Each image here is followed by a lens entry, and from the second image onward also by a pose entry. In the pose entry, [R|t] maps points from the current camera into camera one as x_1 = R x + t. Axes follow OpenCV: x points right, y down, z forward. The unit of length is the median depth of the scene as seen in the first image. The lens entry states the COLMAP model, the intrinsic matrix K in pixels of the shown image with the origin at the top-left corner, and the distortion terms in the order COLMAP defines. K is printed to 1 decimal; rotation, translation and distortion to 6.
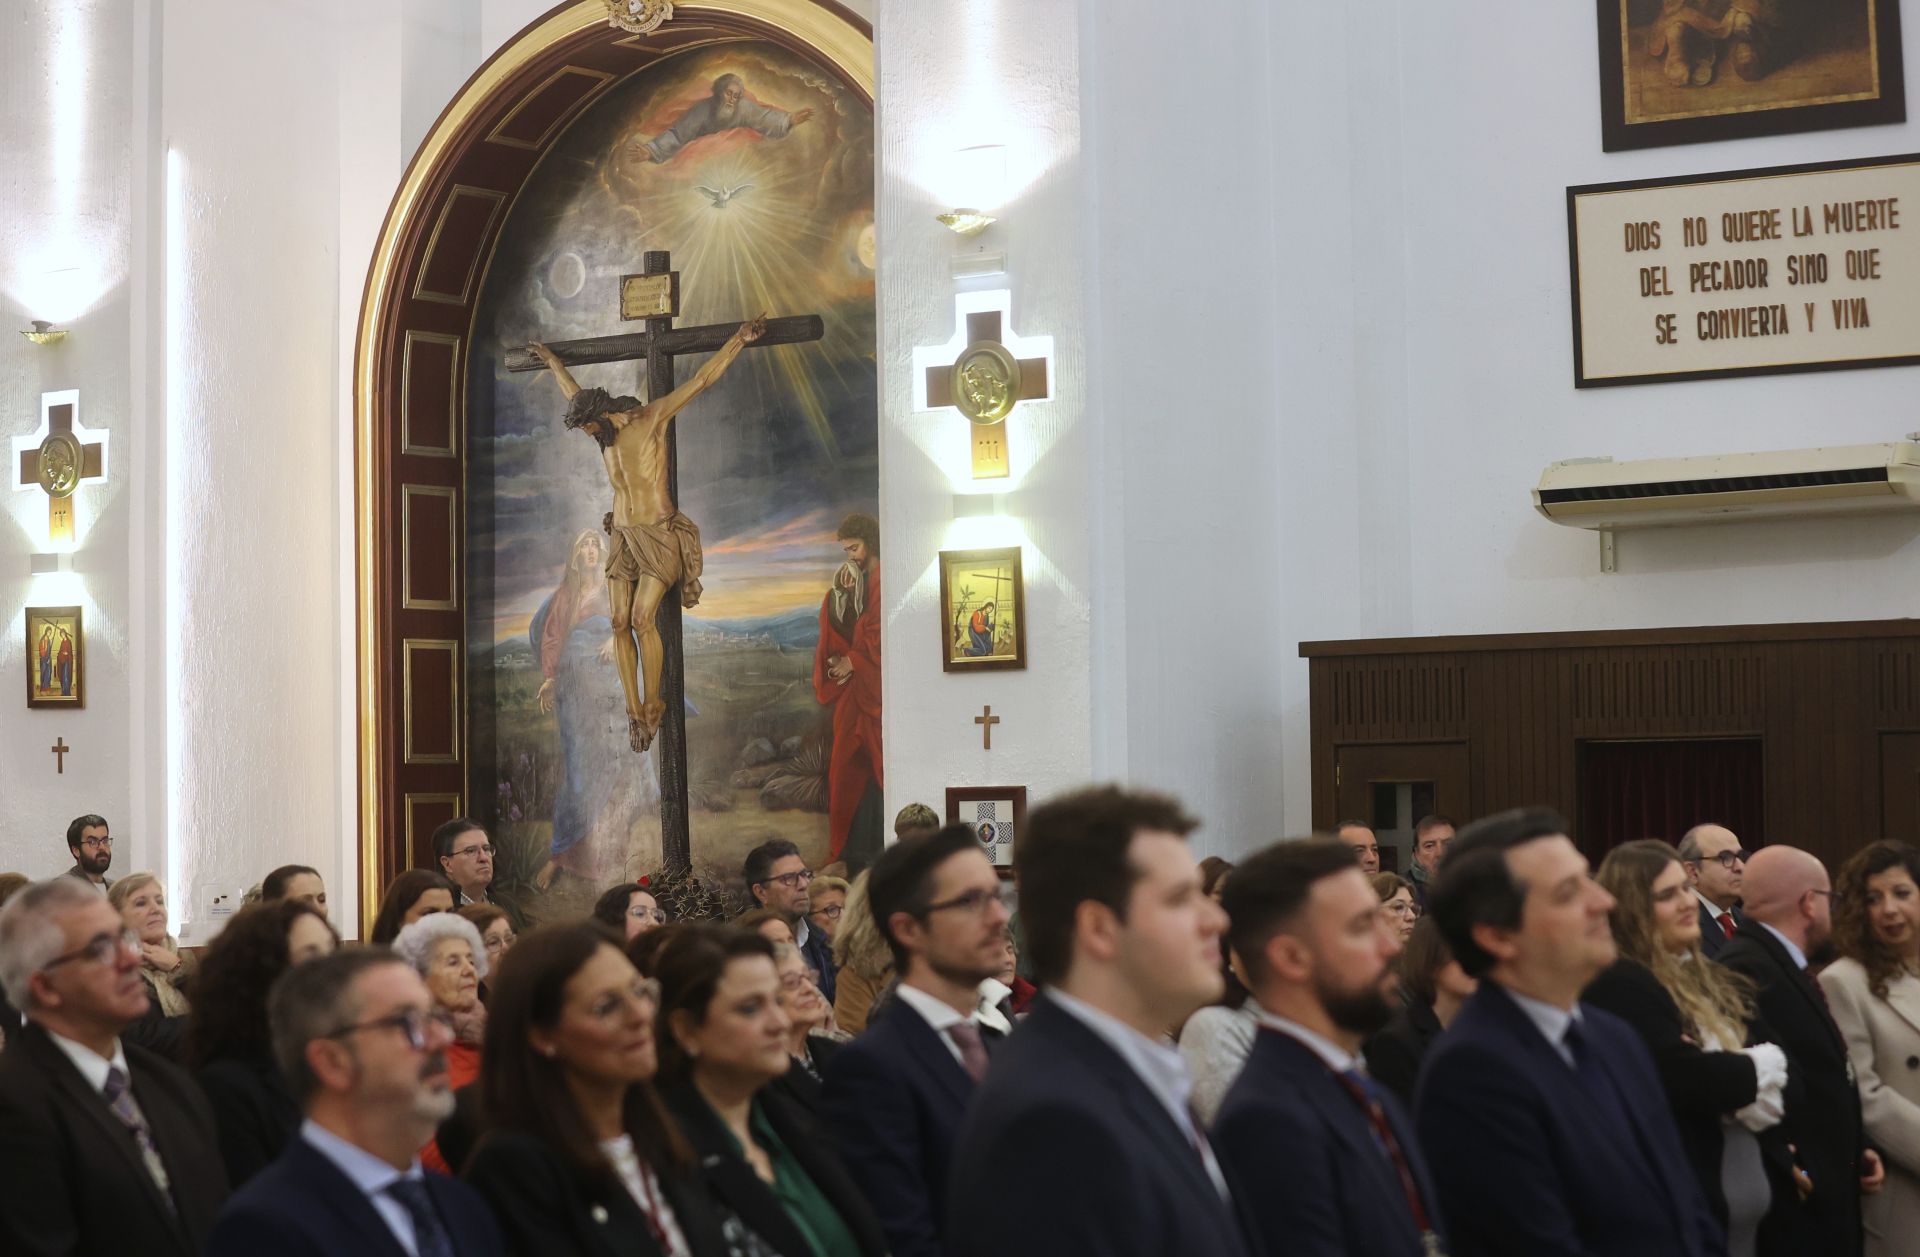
lens RADIAL K [[4148.1, 0, 971.2], [0, 4148.1, 614.3], [0, 0, 1]] dist [-0.292521, 0.000000]
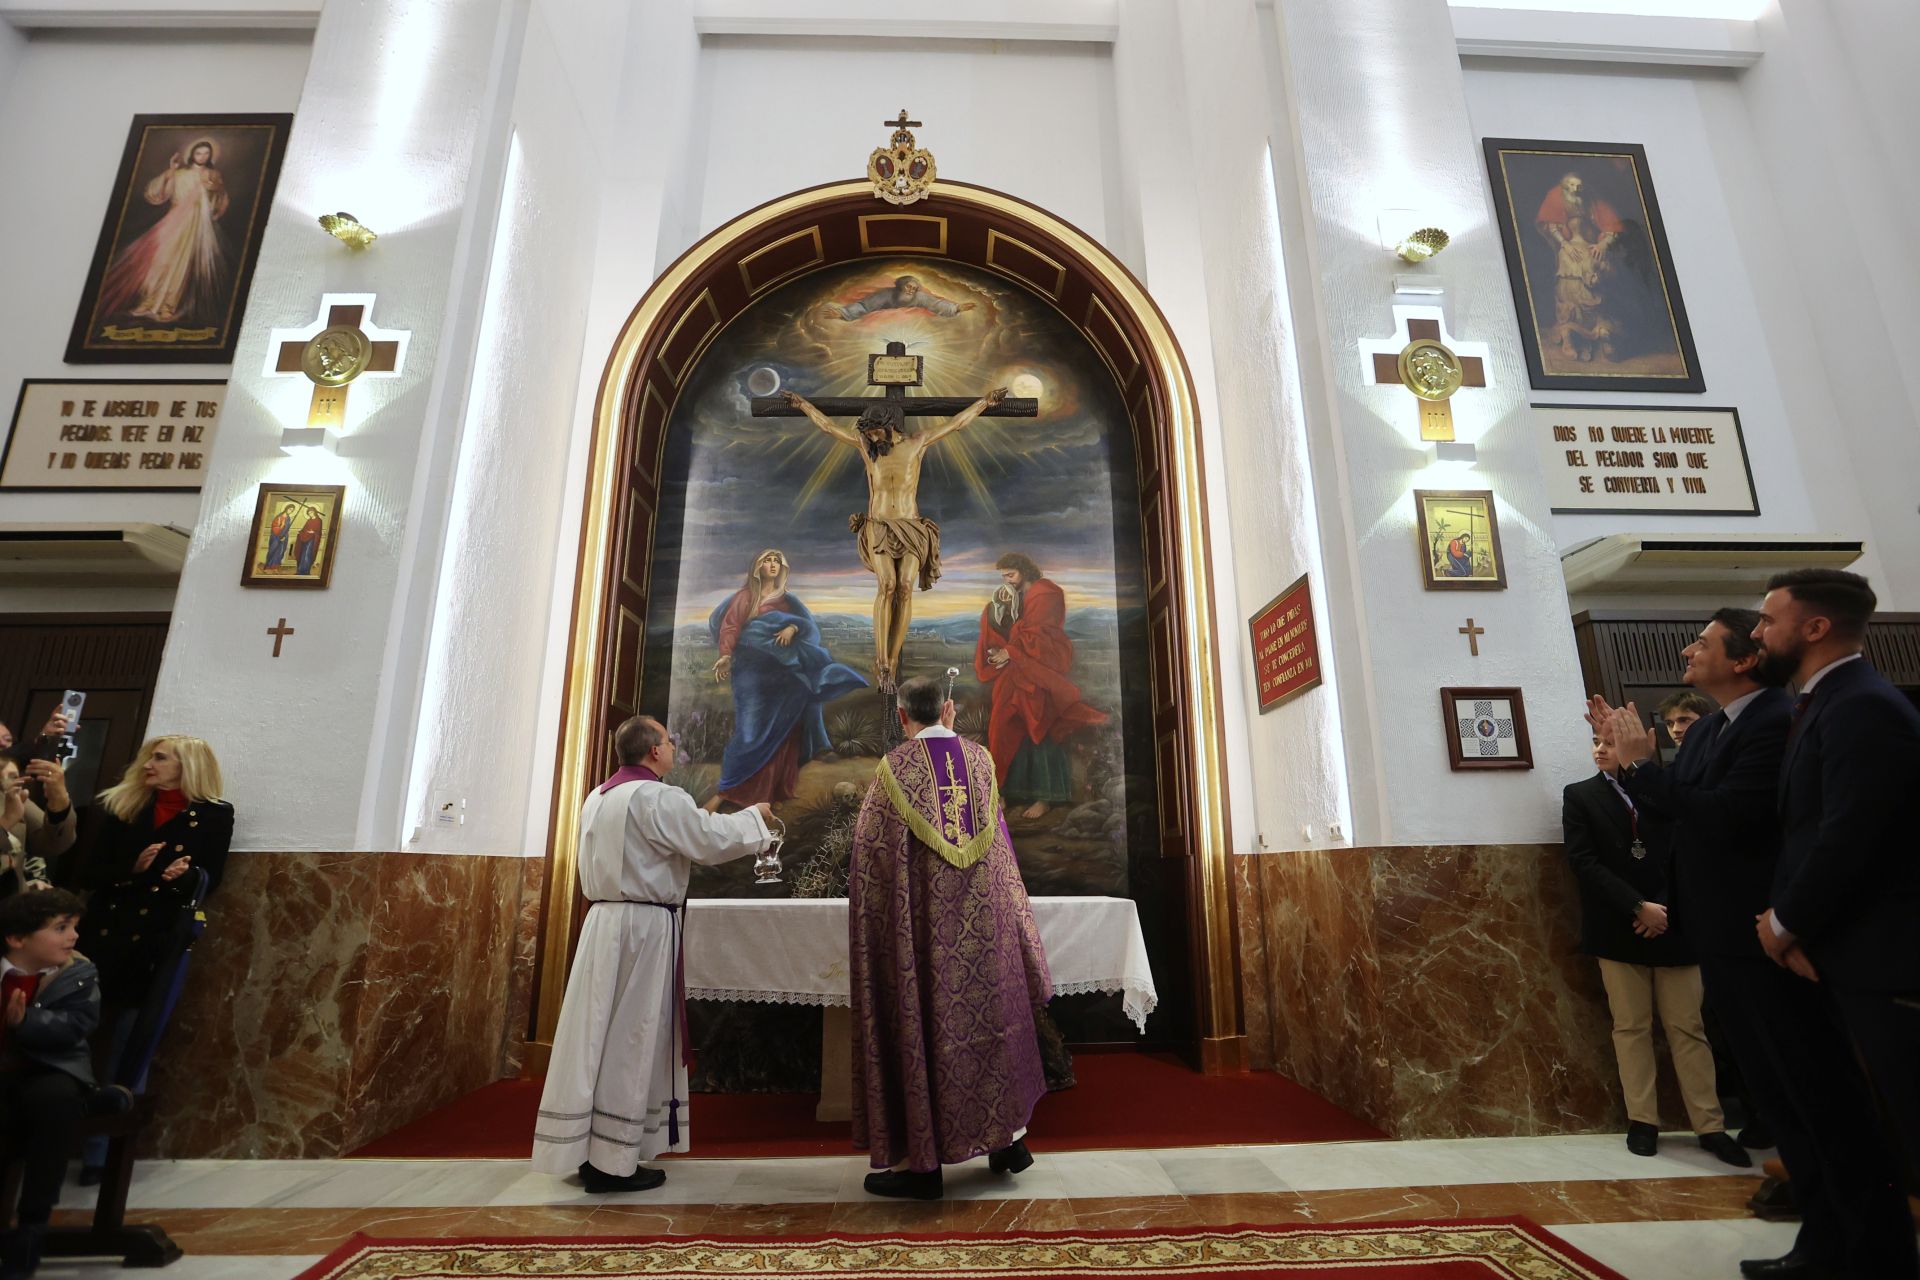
lens RADIAL K [[911.7, 0, 982.2], [0, 911.7, 626.4], [0, 0, 1]] dist [-0.049650, 0.012550]
pose [[0.805889, 0.161236, 0.569689, -0.211442], [-0.032516, 0.972805, -0.229330, 0.073310], [-0.591173, 0.166291, 0.789216, 0.754884]]
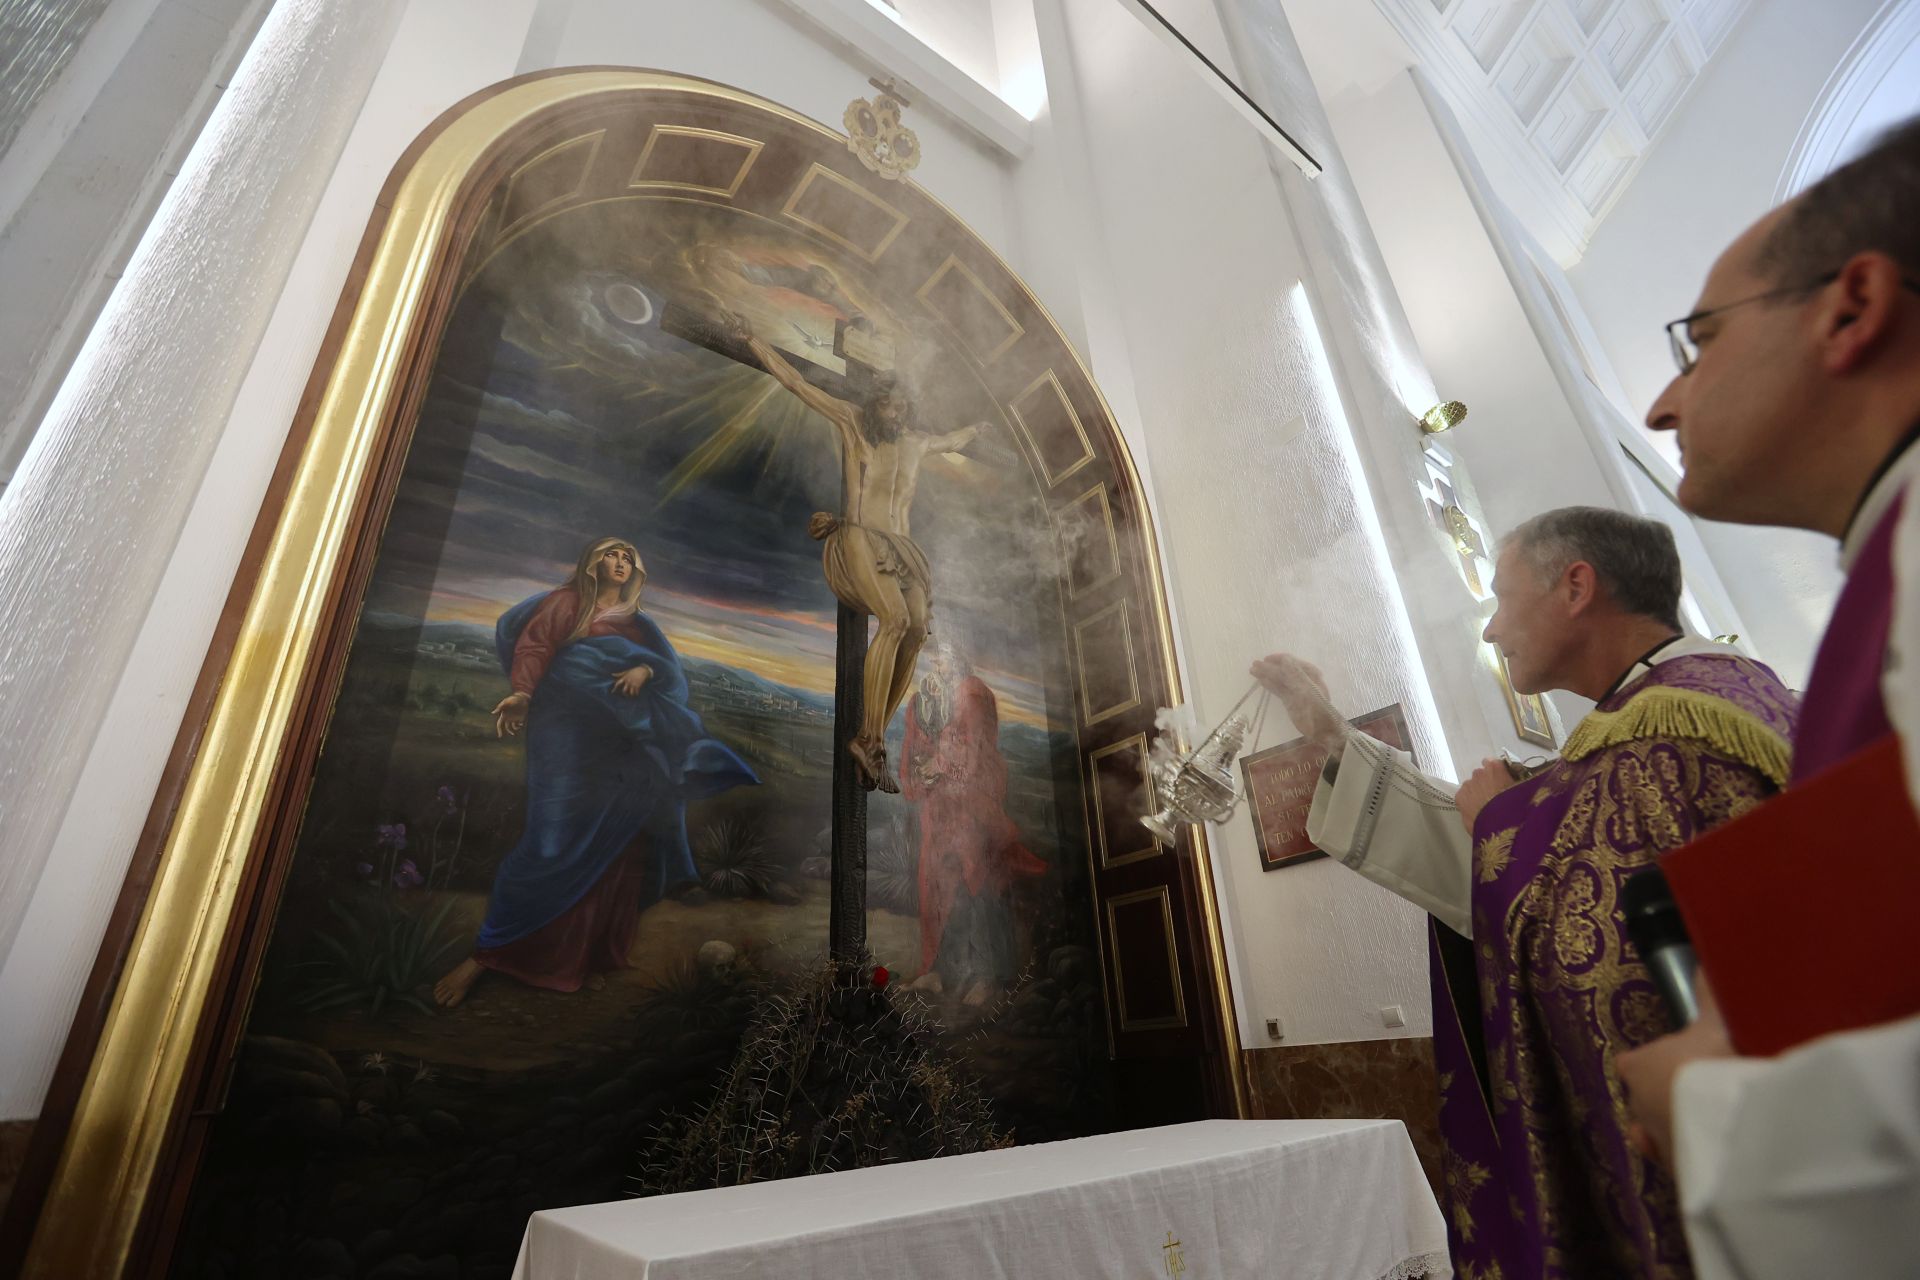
lens RADIAL K [[870.3, 0, 969.1], [0, 870.3, 637.8], [0, 0, 1]] dist [-0.038261, 0.012126]
pose [[0.313881, 0.415334, 0.853801, -0.219150], [0.001466, 0.899034, -0.437877, 0.076131], [-0.949461, 0.138693, 0.281581, 0.922047]]
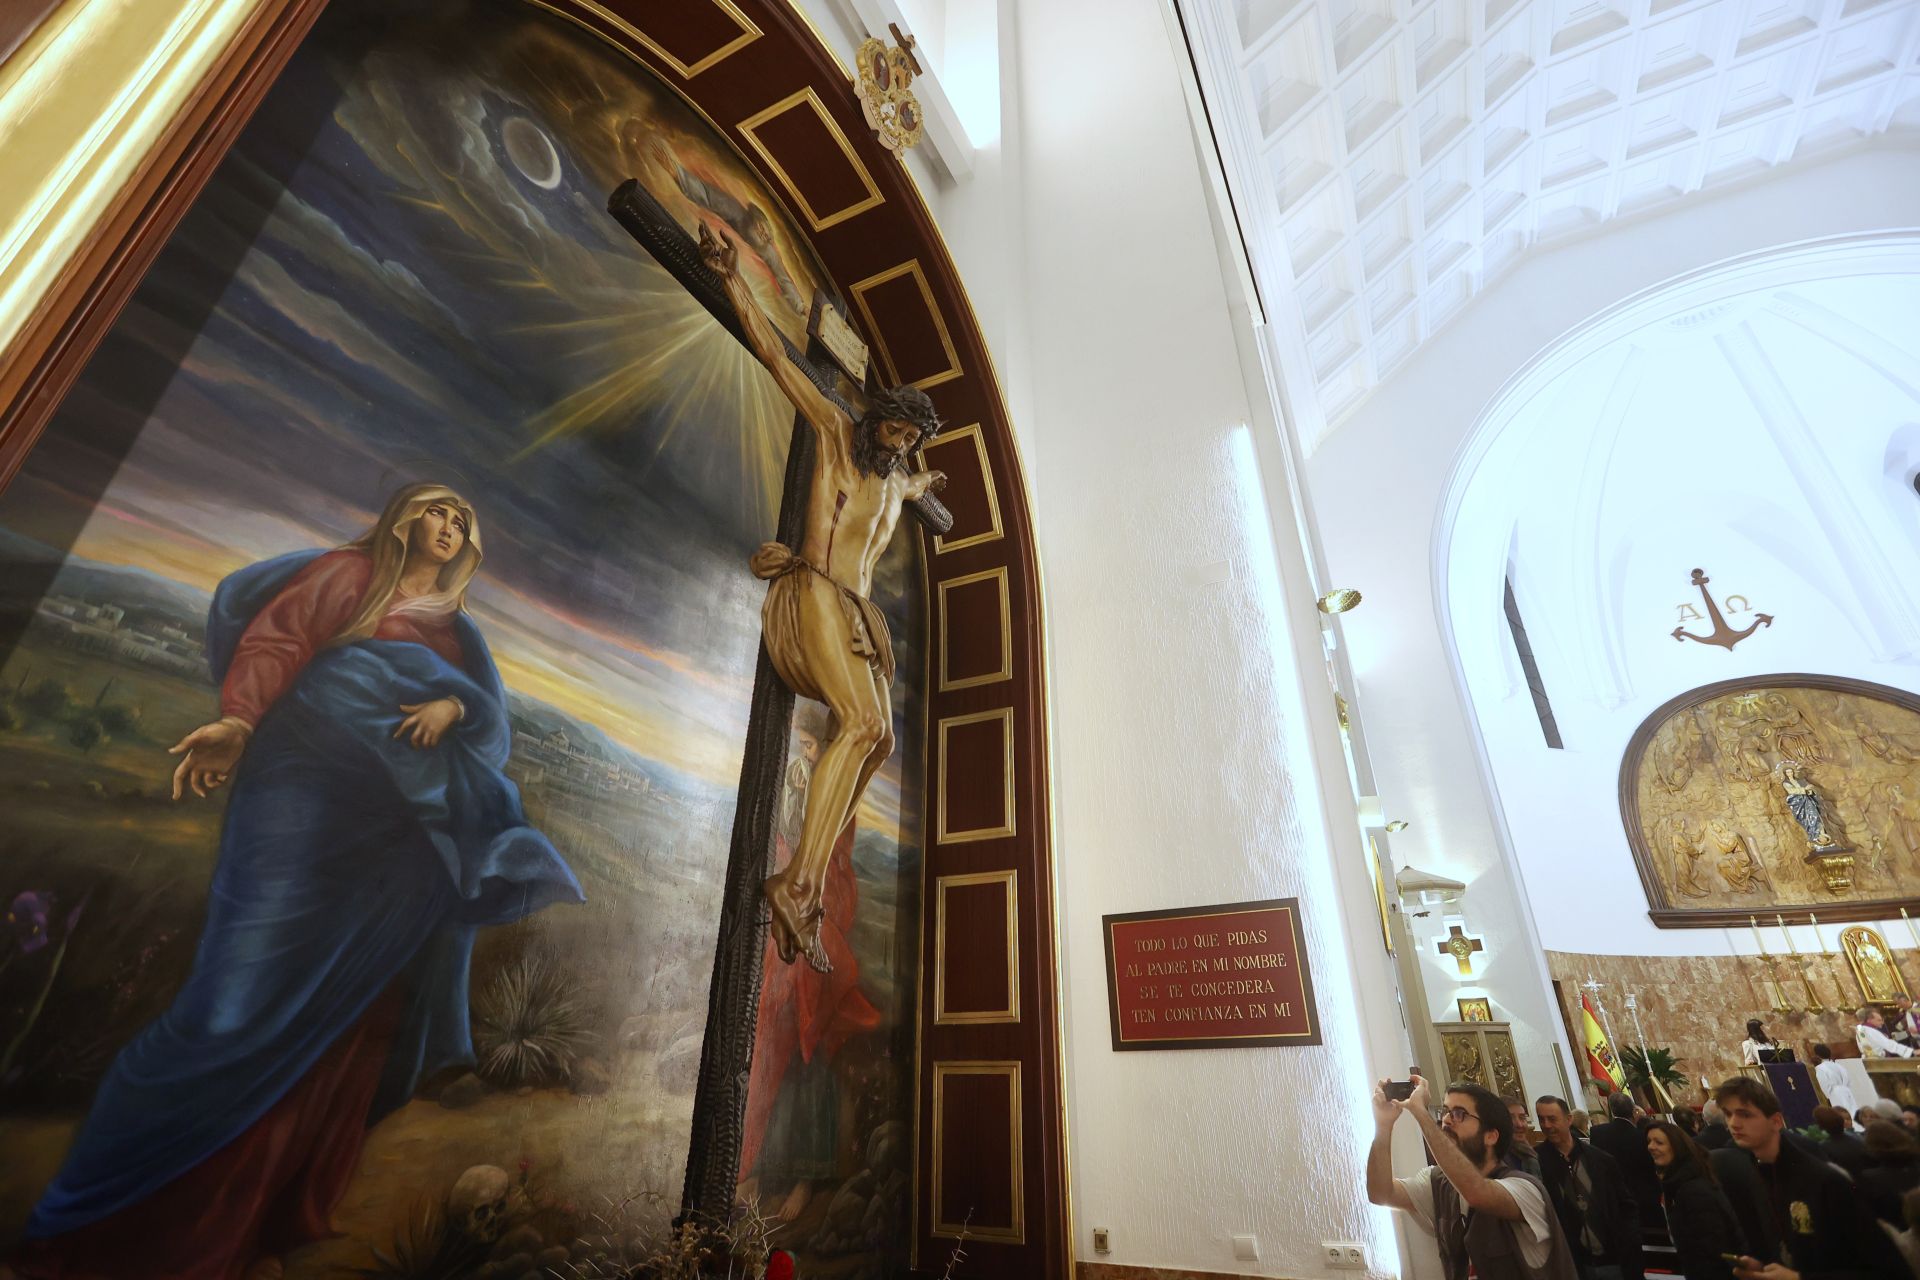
lens RADIAL K [[870.3, 0, 964.2], [0, 870.3, 625.7], [0, 0, 1]] dist [-0.038261, 0.012126]
pose [[-0.120711, 0.472864, 0.872828, -0.196600], [-0.053928, 0.874835, -0.481410, 0.045956], [-0.991222, -0.105182, -0.080101, 0.978878]]
